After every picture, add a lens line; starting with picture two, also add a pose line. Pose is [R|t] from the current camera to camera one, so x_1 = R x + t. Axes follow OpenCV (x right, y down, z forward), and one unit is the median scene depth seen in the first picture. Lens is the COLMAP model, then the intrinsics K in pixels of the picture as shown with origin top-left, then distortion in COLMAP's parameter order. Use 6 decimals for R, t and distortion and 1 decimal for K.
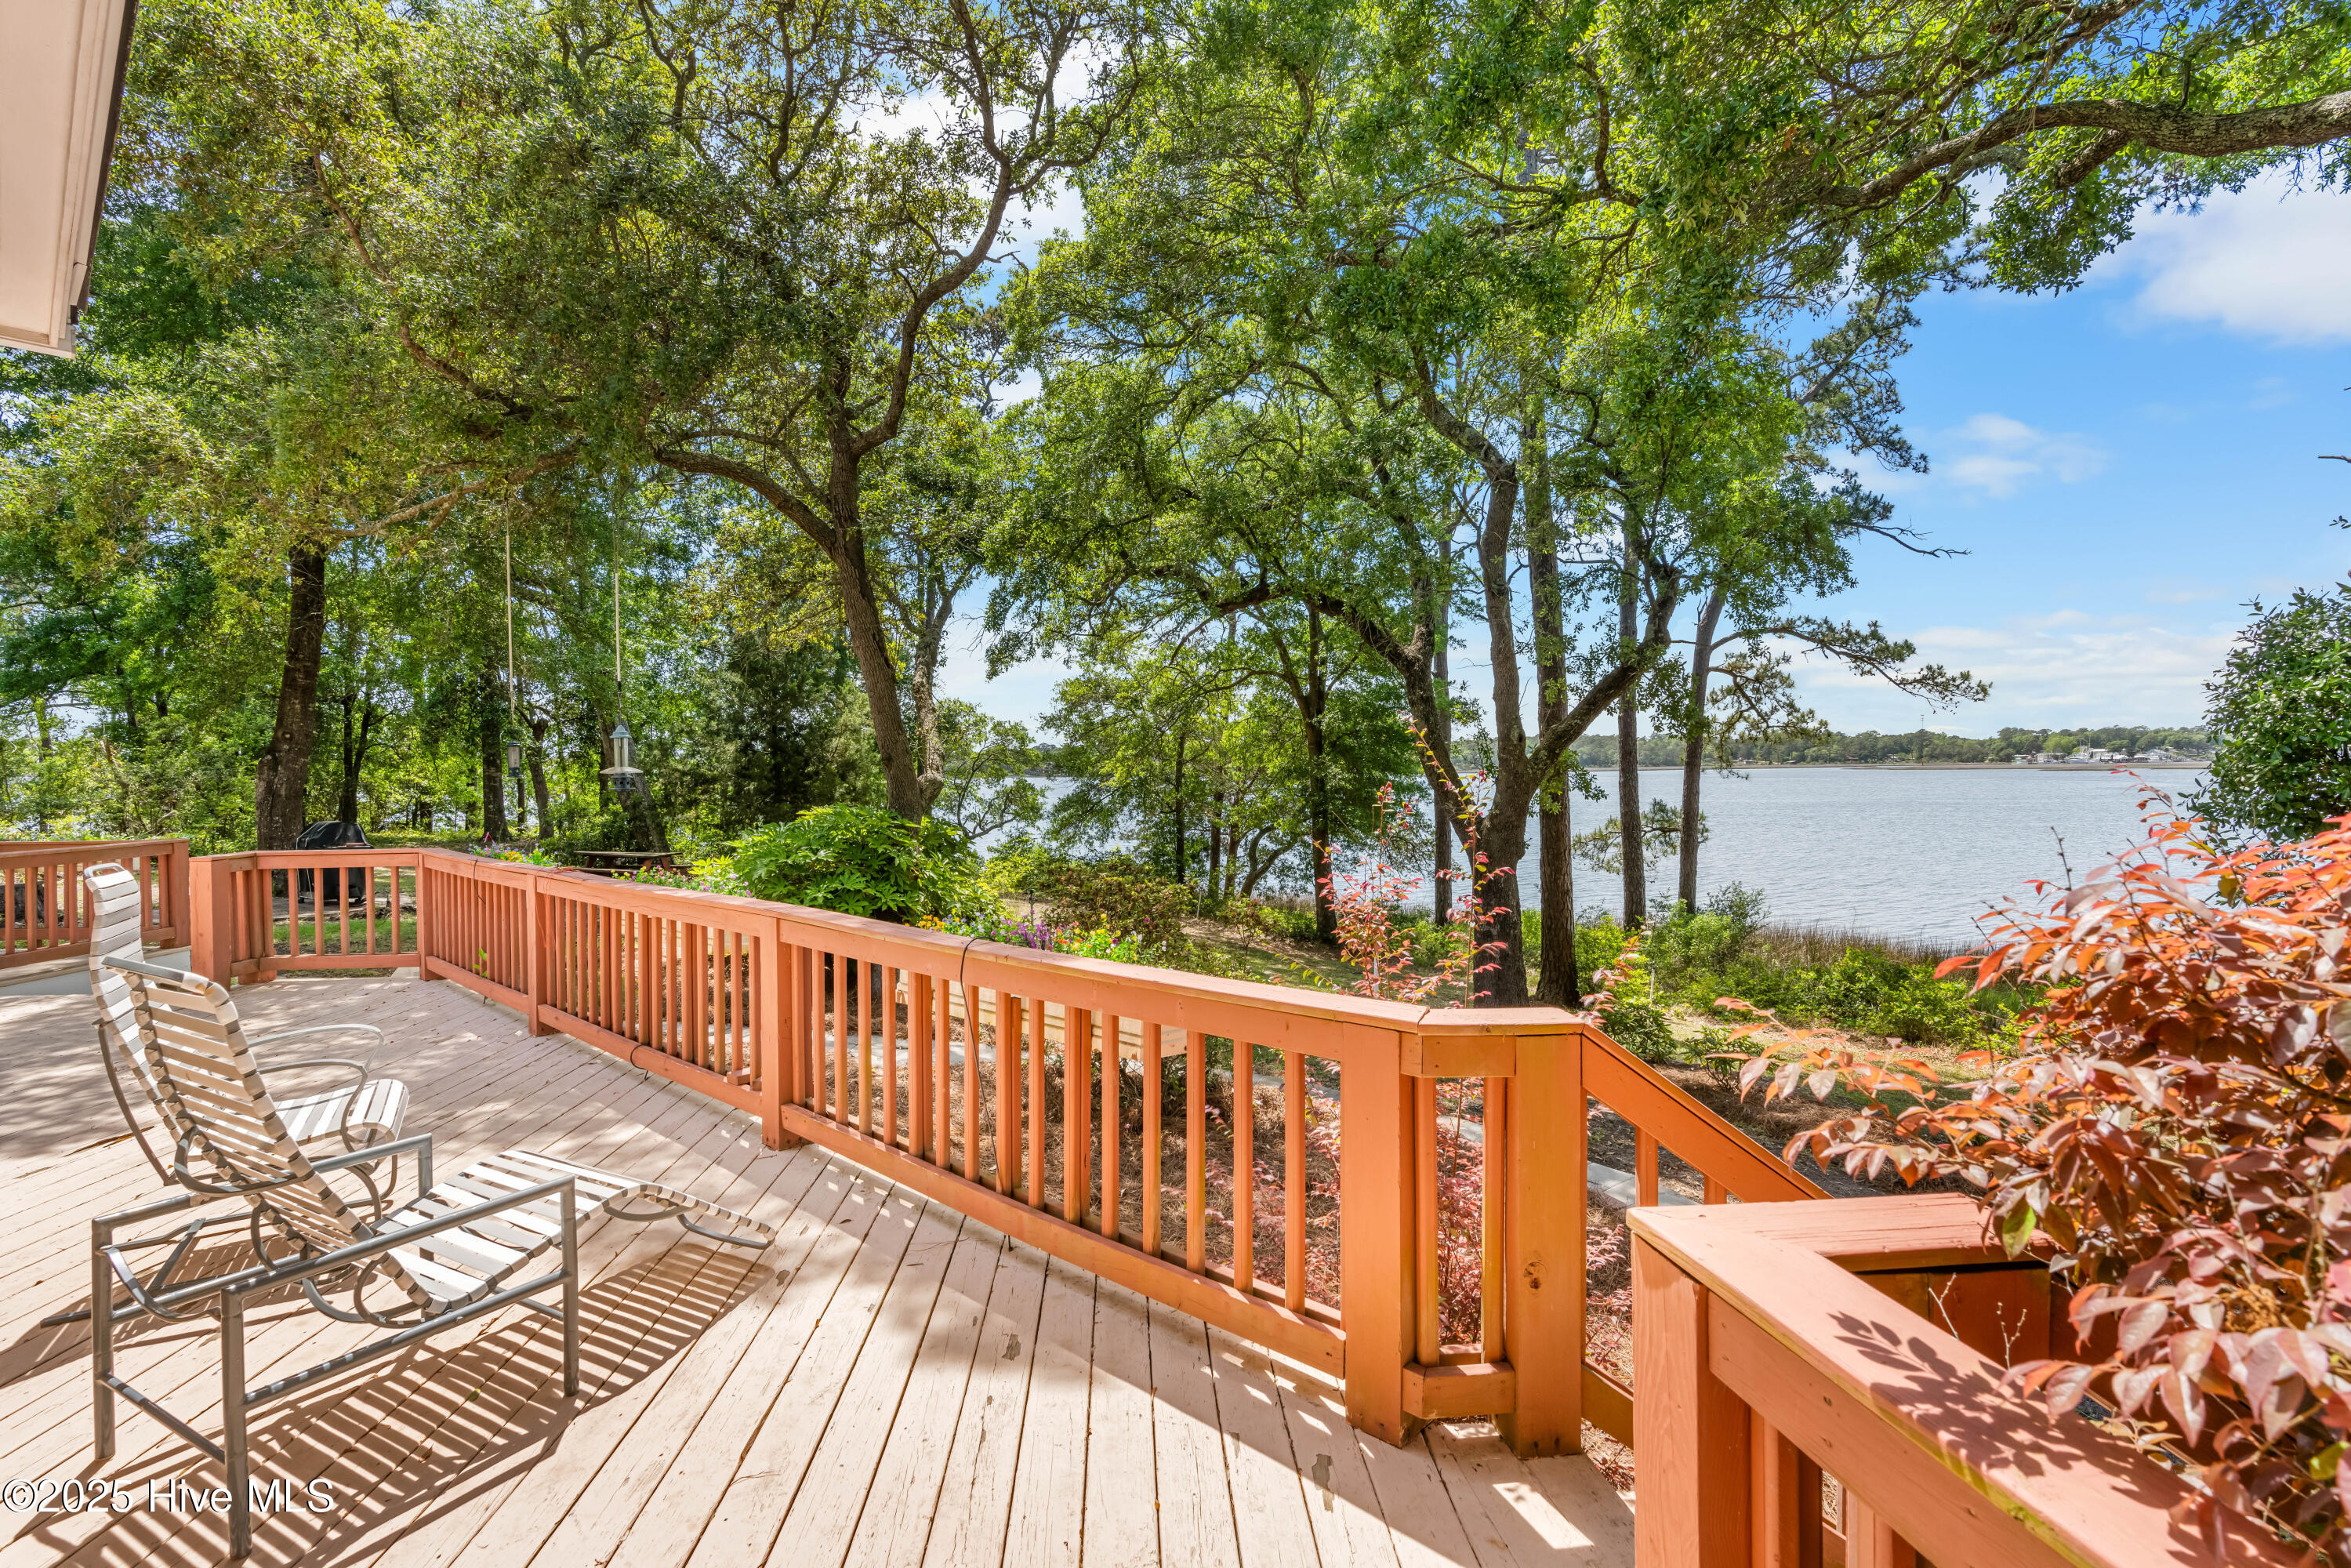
lens RADIAL K [[1125.3, 0, 1158.8], [0, 1125.3, 783.5], [0, 0, 1]] dist [0.000055, -0.000168]
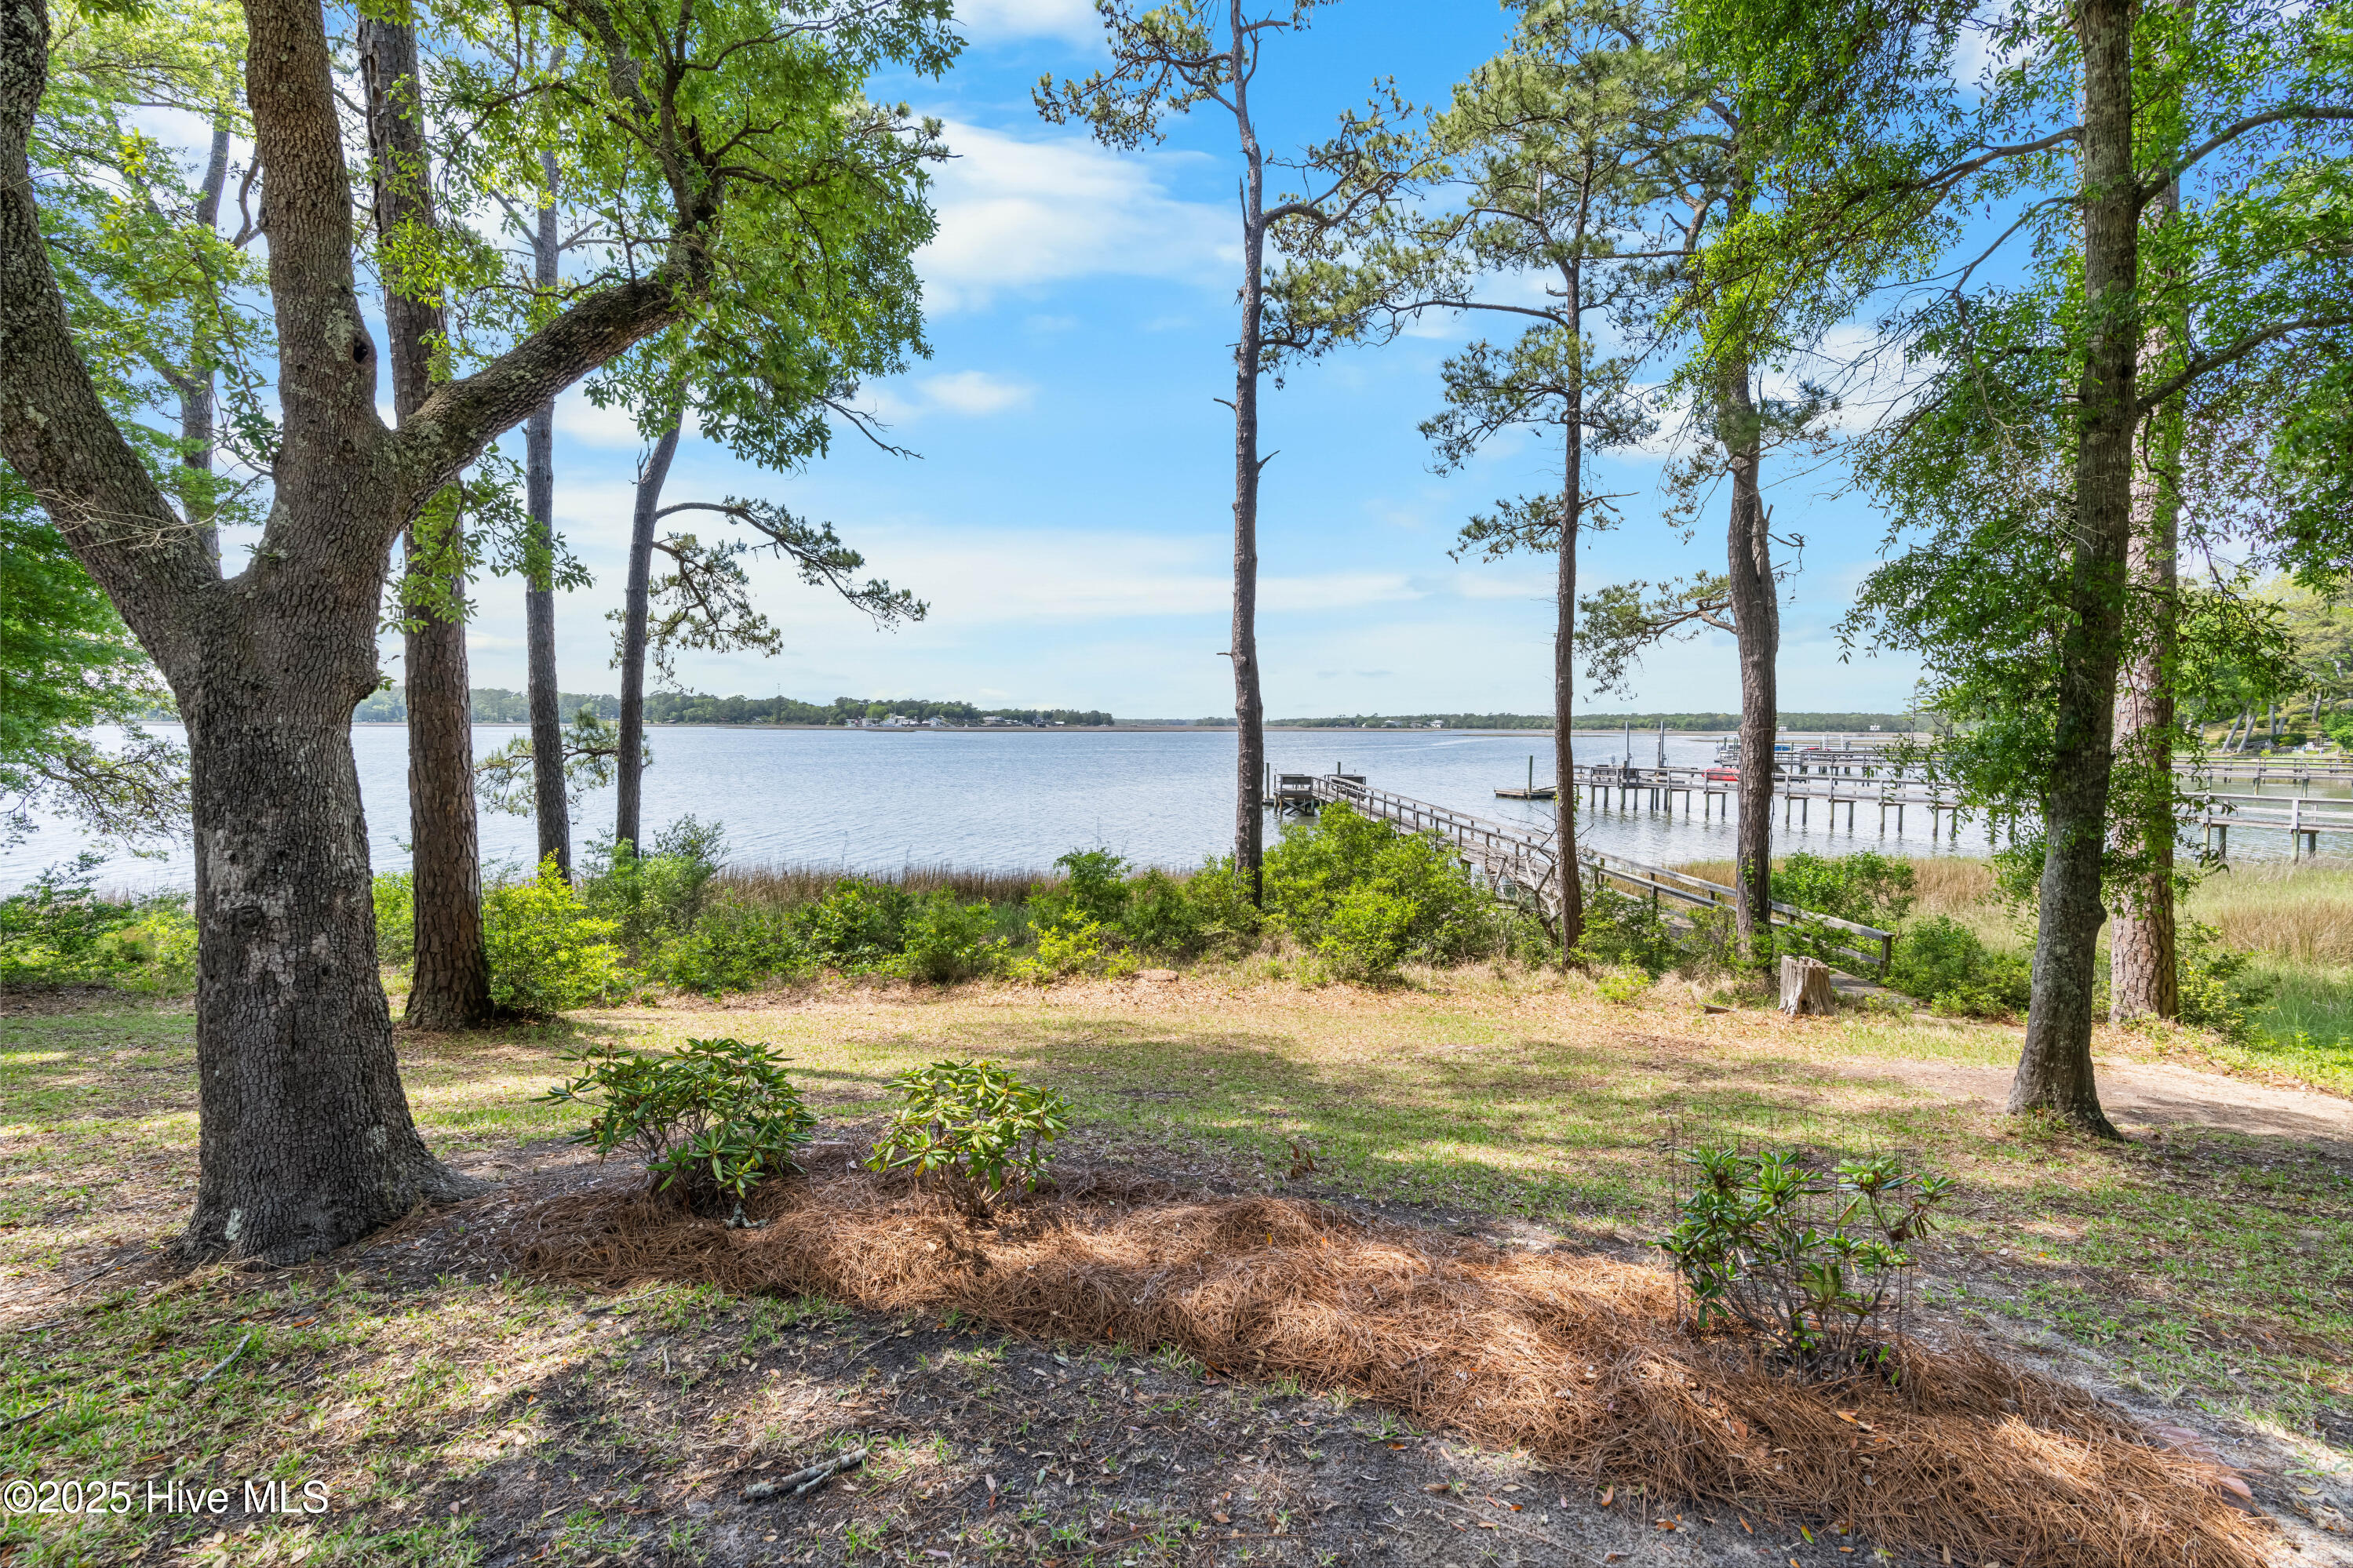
lens RADIAL K [[1083.4, 0, 1188.2], [0, 1083.4, 781.5], [0, 0, 1]] dist [-0.001242, 0.000725]
pose [[0.574834, -0.024677, 0.817898, 0.080660], [-0.004563, 0.999433, 0.033361, 0.034304], [-0.818258, -0.022909, 0.574395, 0.249232]]
